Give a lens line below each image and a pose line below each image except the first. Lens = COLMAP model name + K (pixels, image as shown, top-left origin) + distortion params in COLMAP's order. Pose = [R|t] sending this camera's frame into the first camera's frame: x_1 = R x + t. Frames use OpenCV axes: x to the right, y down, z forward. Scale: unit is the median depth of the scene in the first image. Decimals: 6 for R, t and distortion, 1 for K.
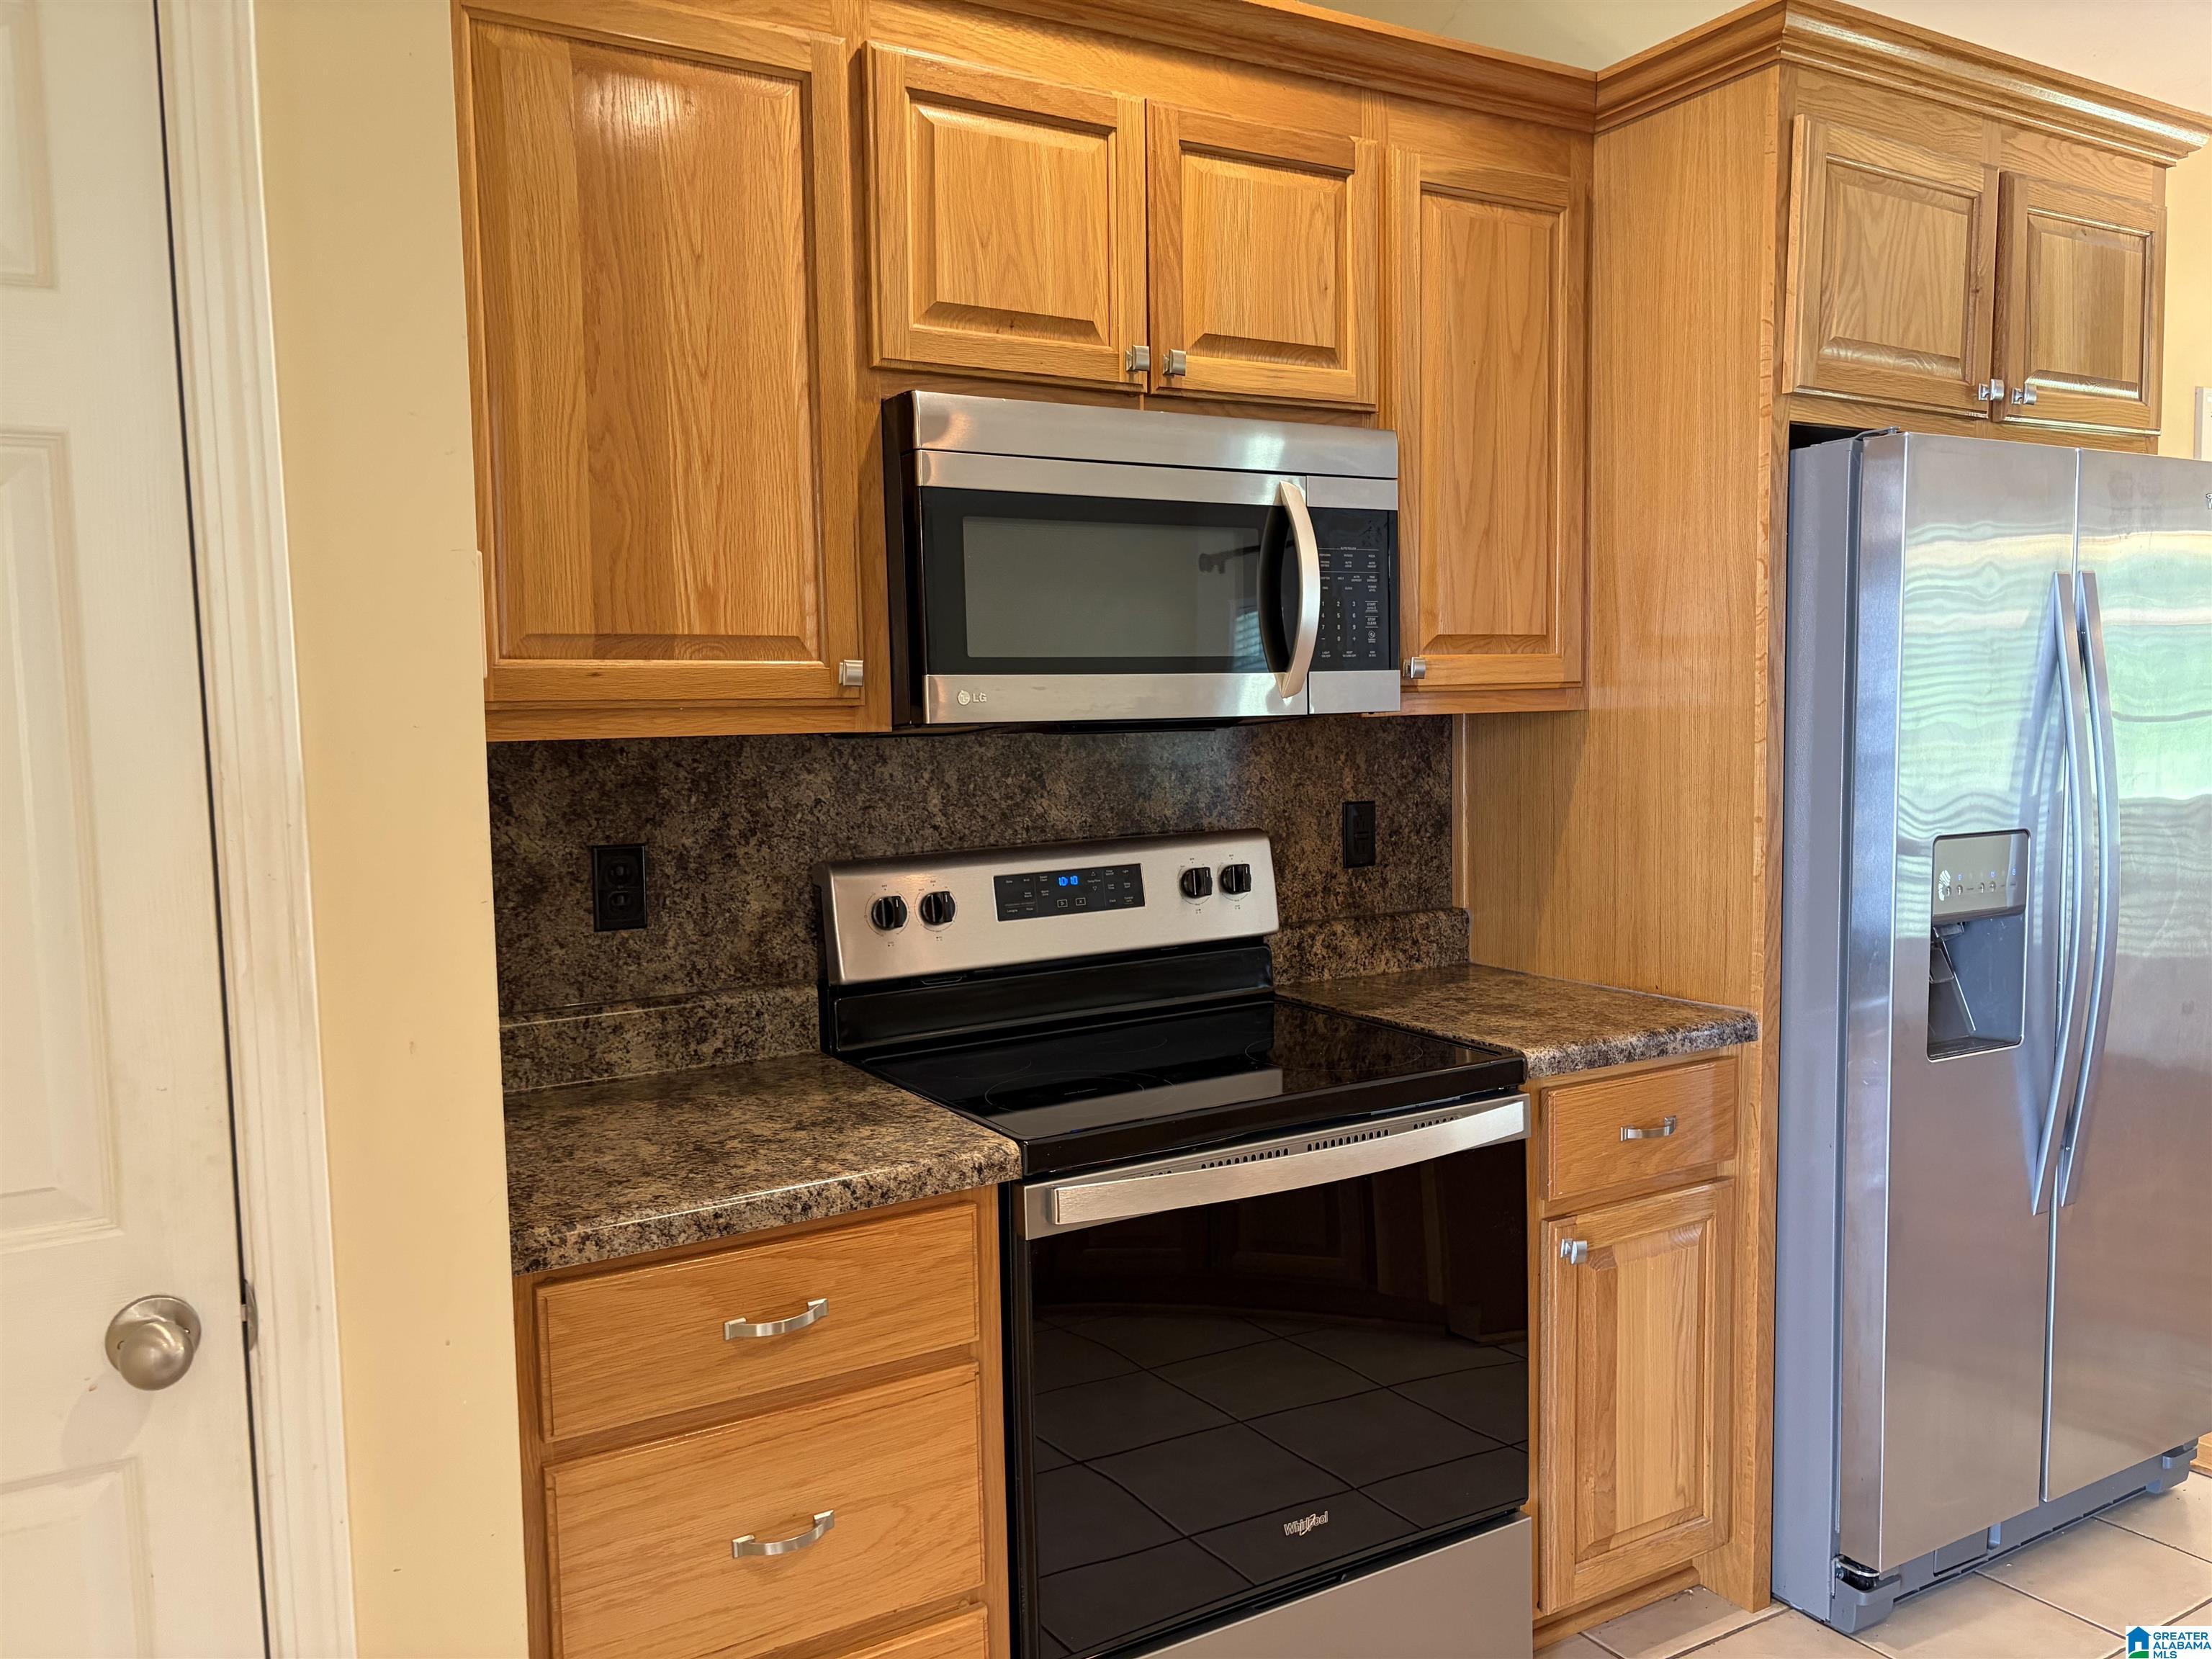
lens RADIAL K [[1681.9, 0, 1179.2], [0, 1681.9, 811.9], [0, 0, 1]] dist [0.040534, -0.037473]
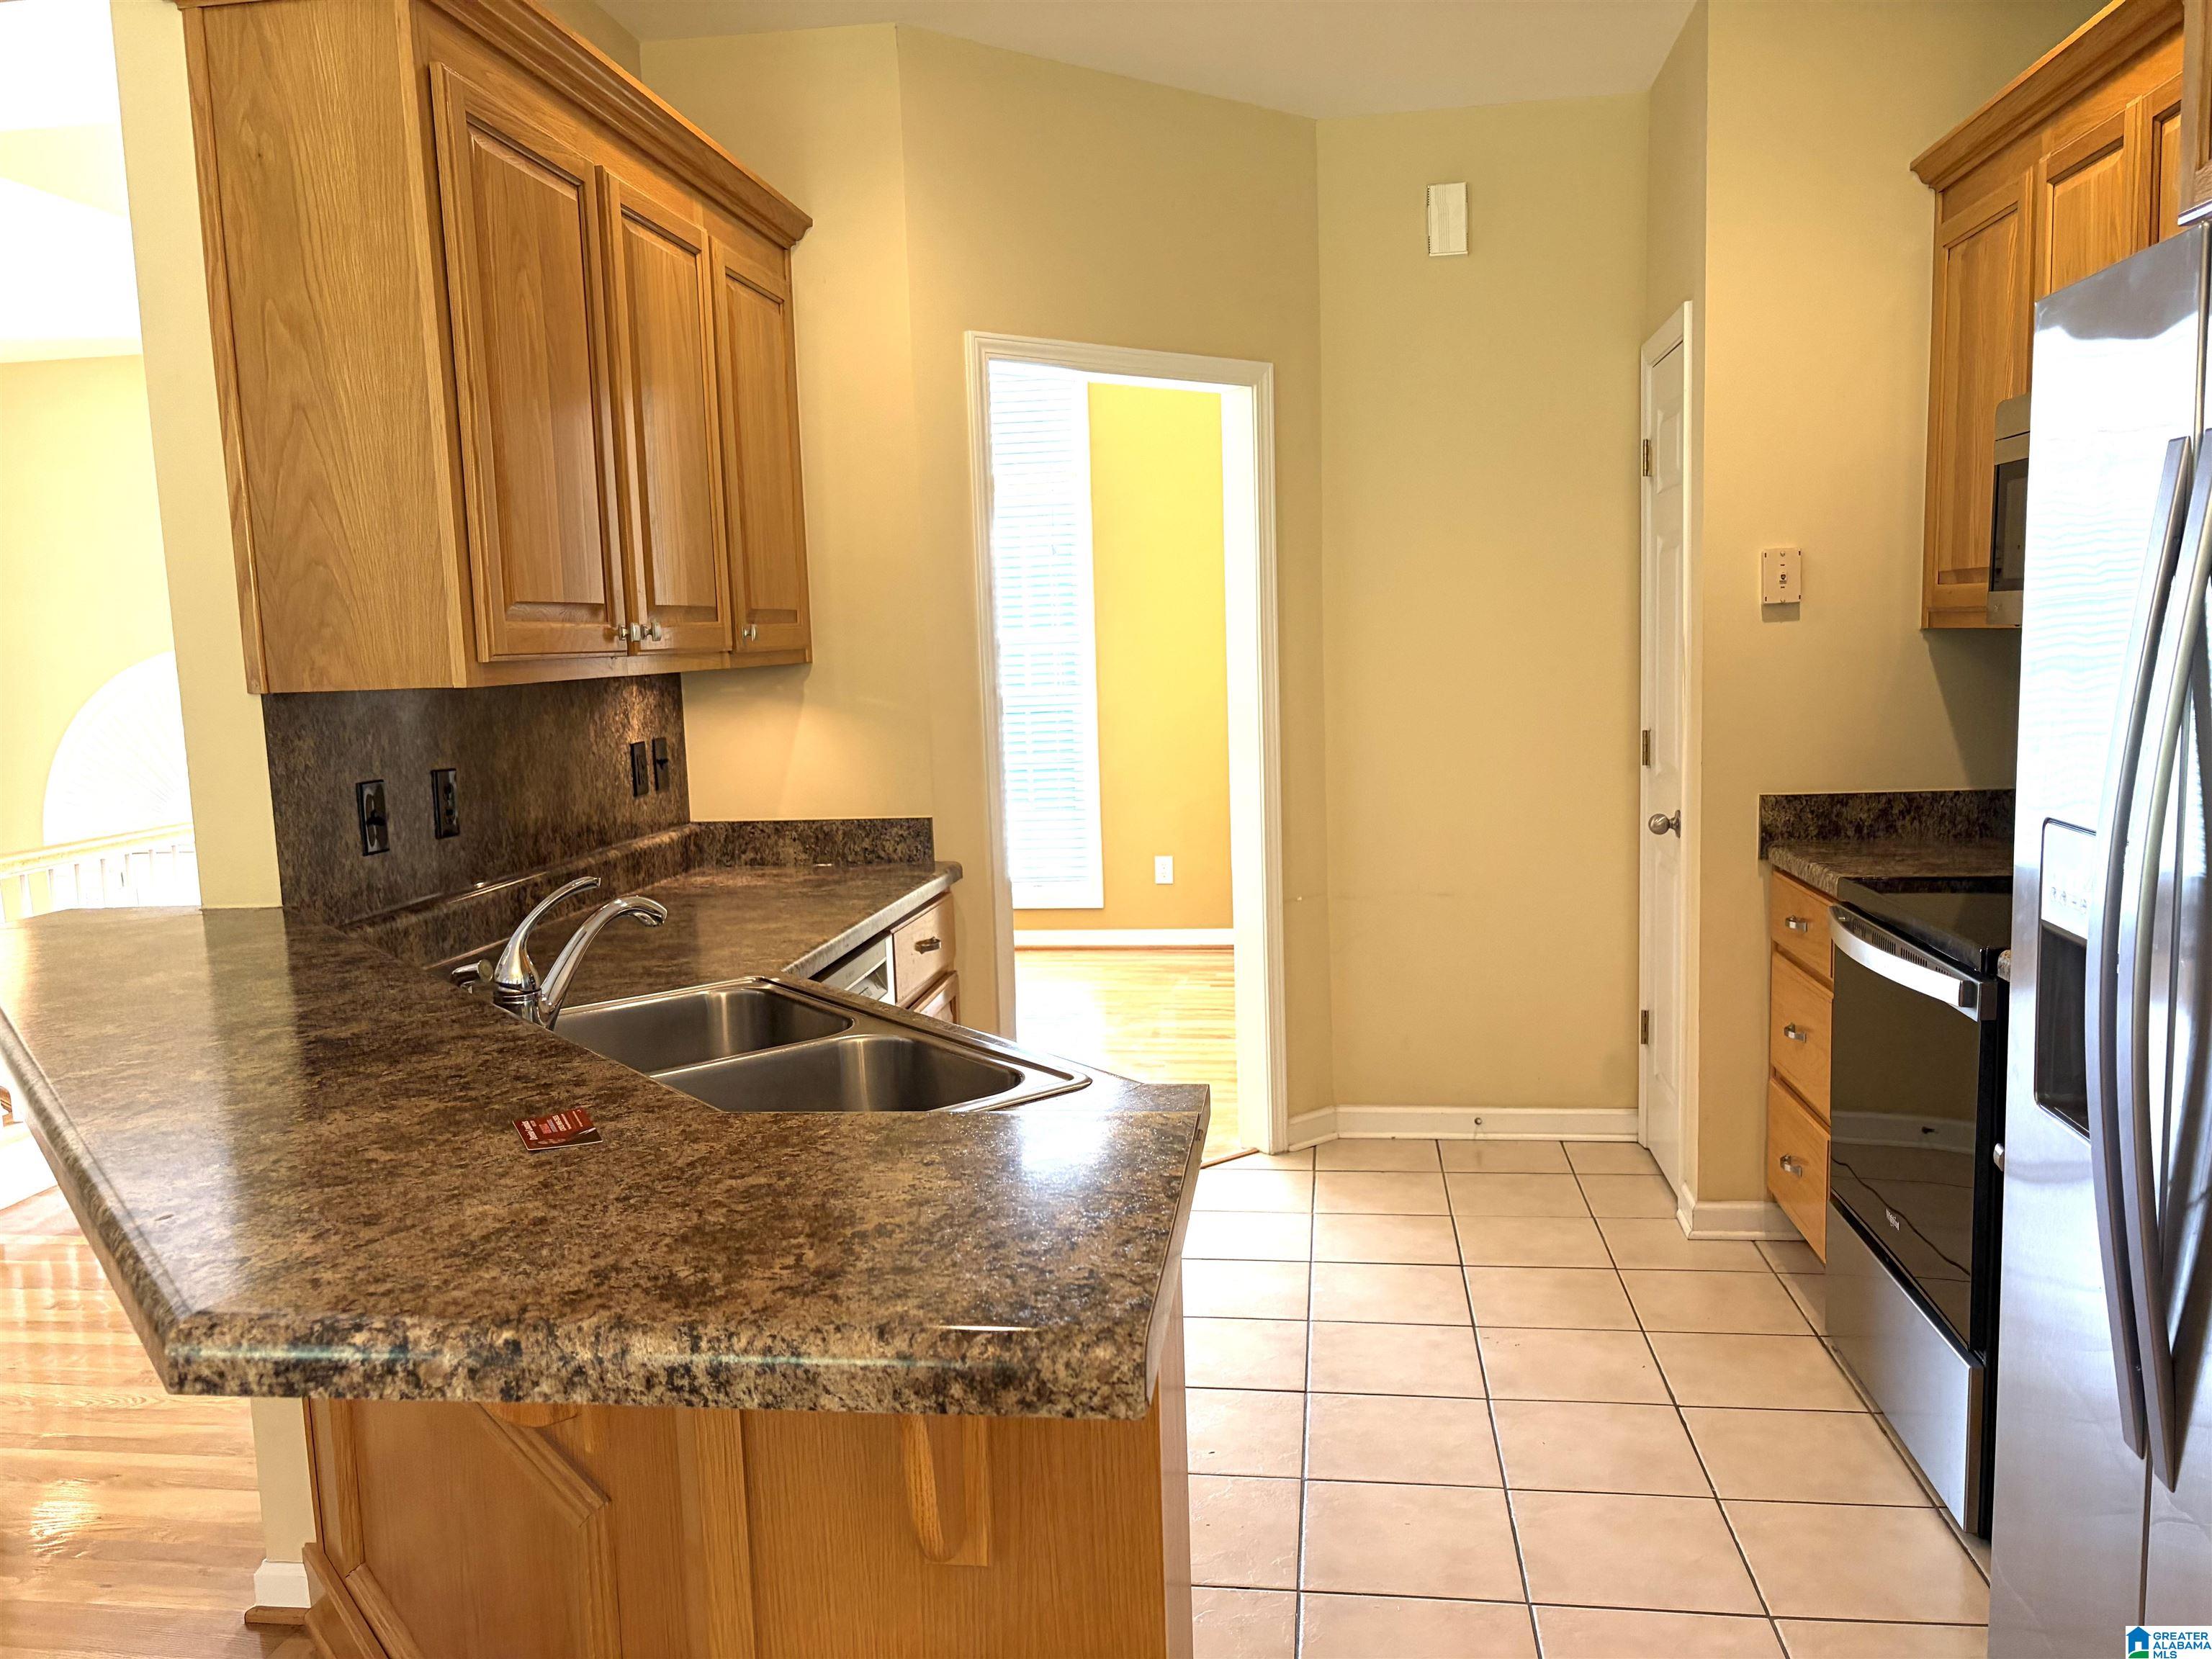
lens RADIAL K [[1681.9, 0, 1105.1], [0, 1681.9, 828.9], [0, 0, 1]] dist [0.040534, -0.037473]
pose [[-0.621405, 0.128783, -0.772833, 1.324724], [-0.009416, 0.985100, 0.171726, -0.109818], [0.783433, 0.113989, -0.610934, 1.146539]]
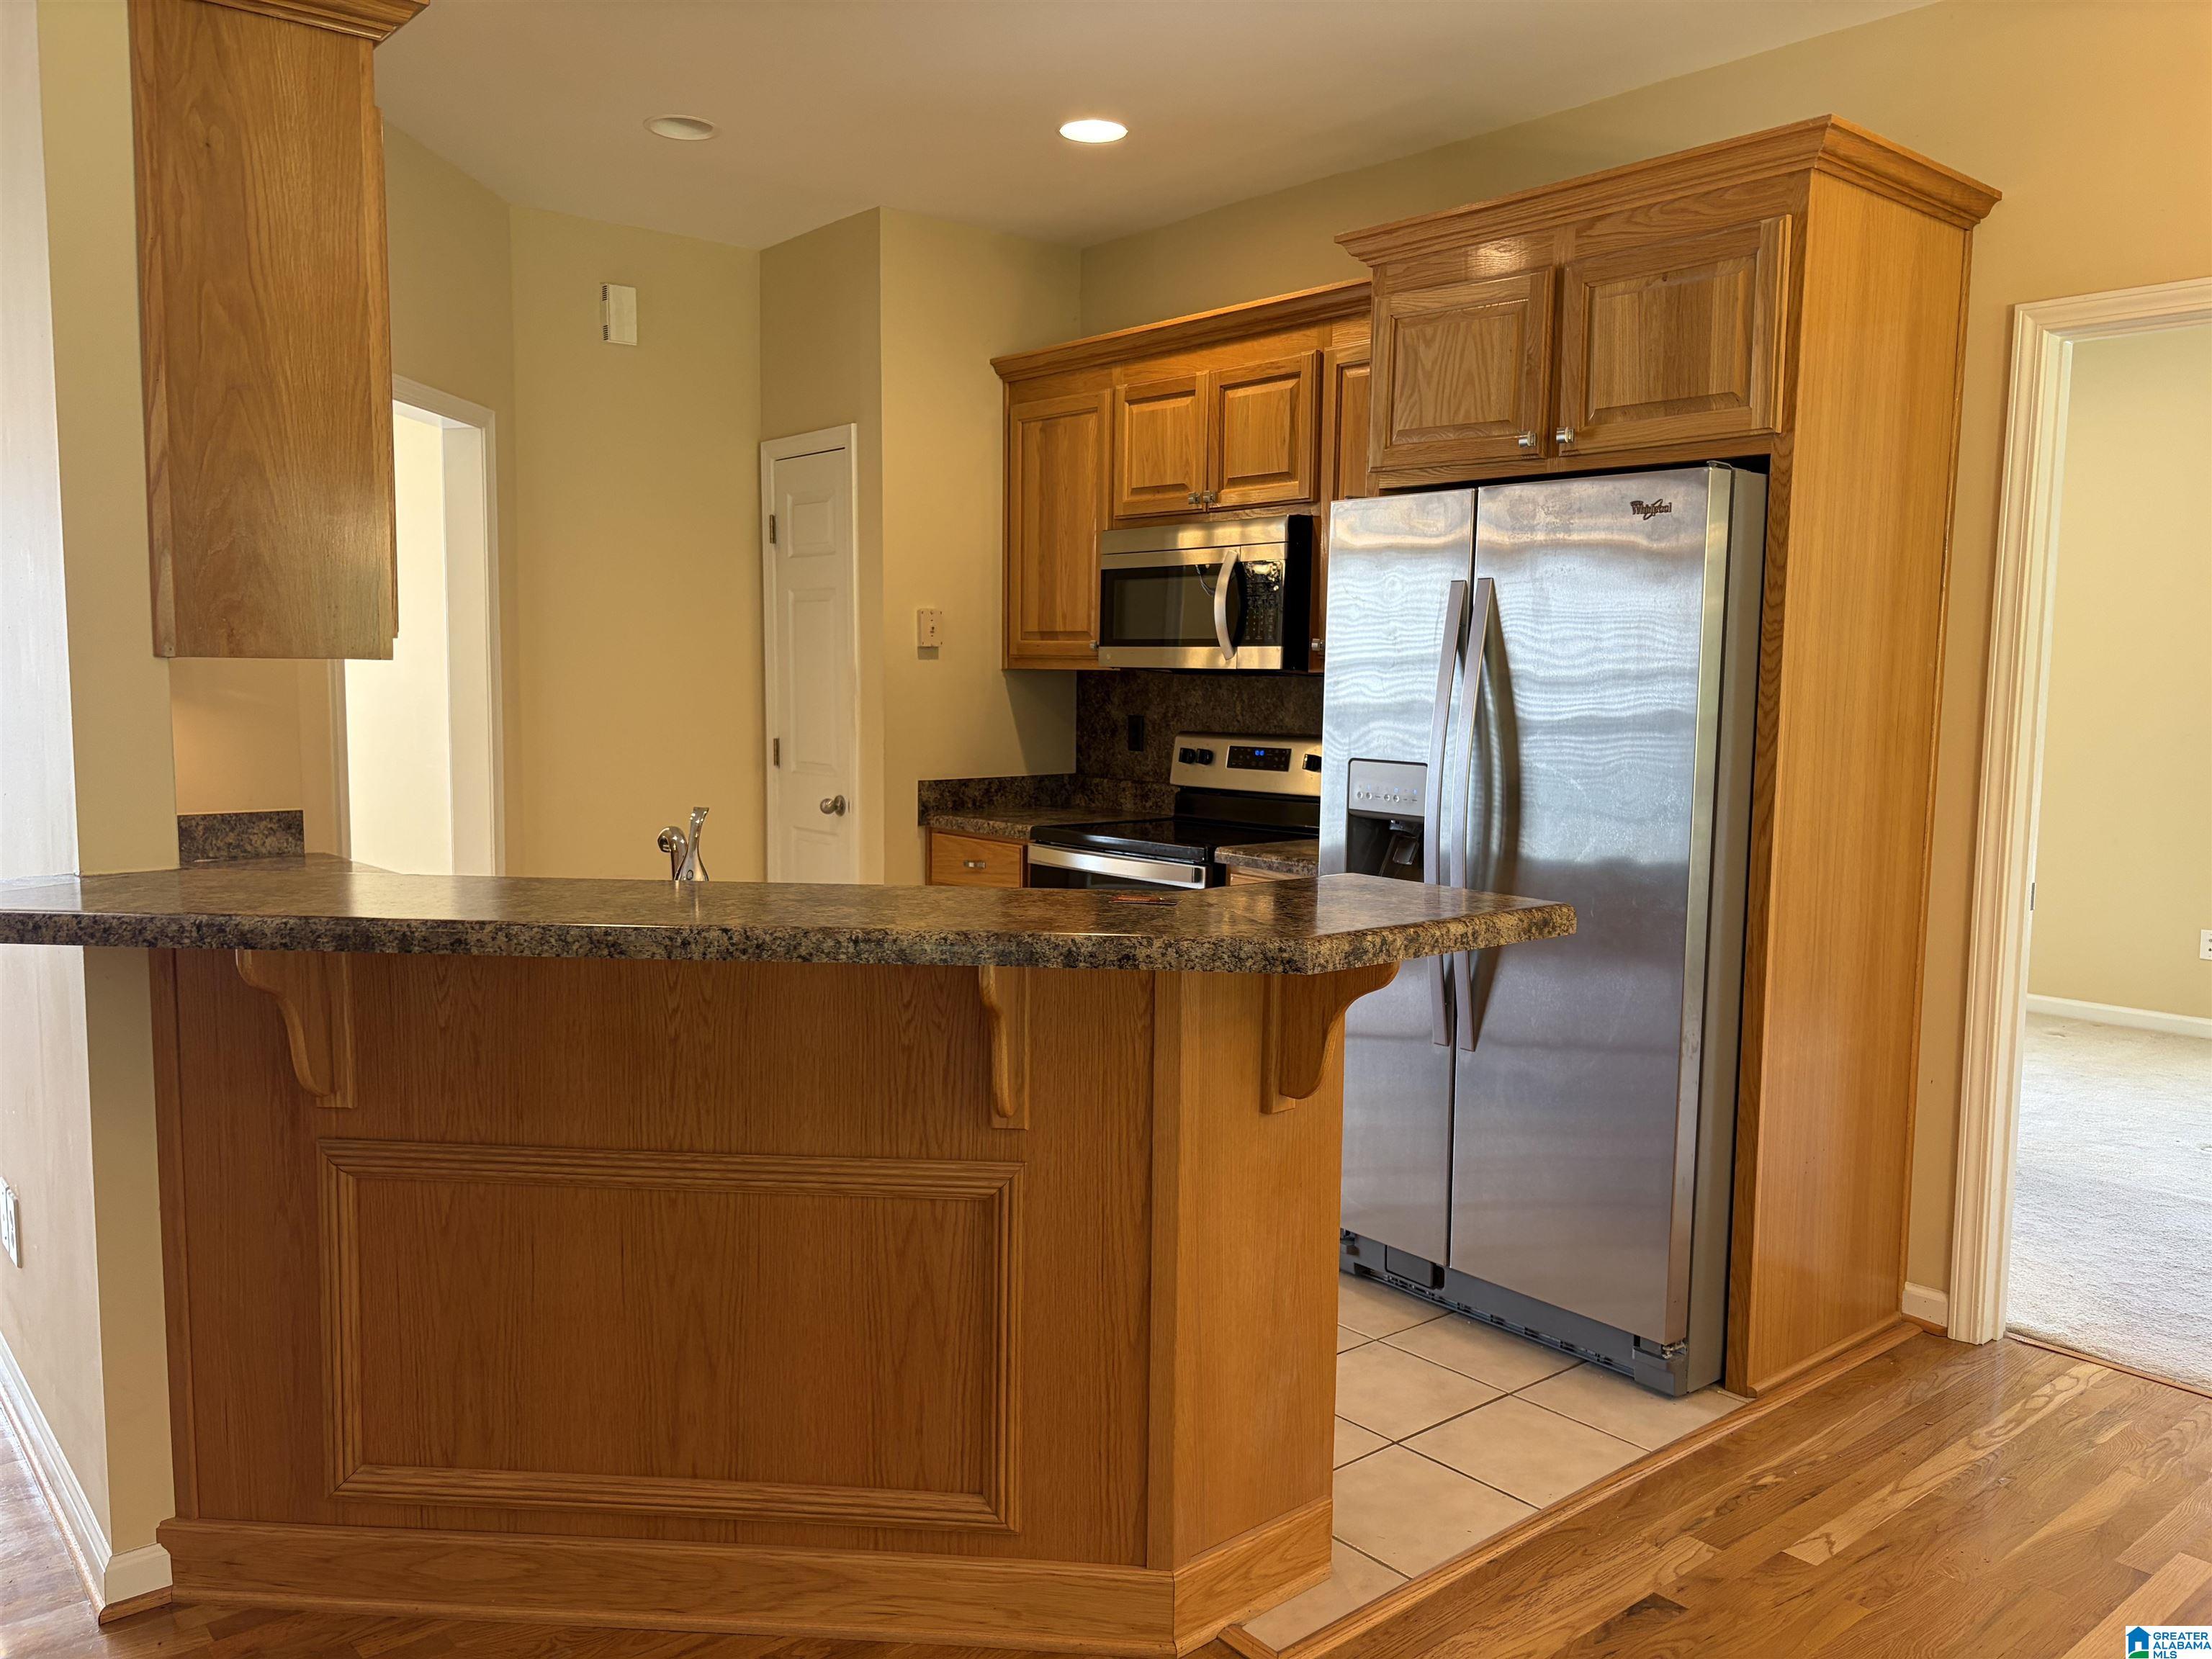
lens RADIAL K [[1681.9, 0, 1096.4], [0, 1681.9, 830.0], [0, 0, 1]] dist [0.040534, -0.037473]
pose [[0.160325, 0.116058, -0.980217, 1.949105], [-0.082654, 0.991154, 0.103834, -0.061197], [0.983598, 0.064372, 0.168499, 0.517559]]
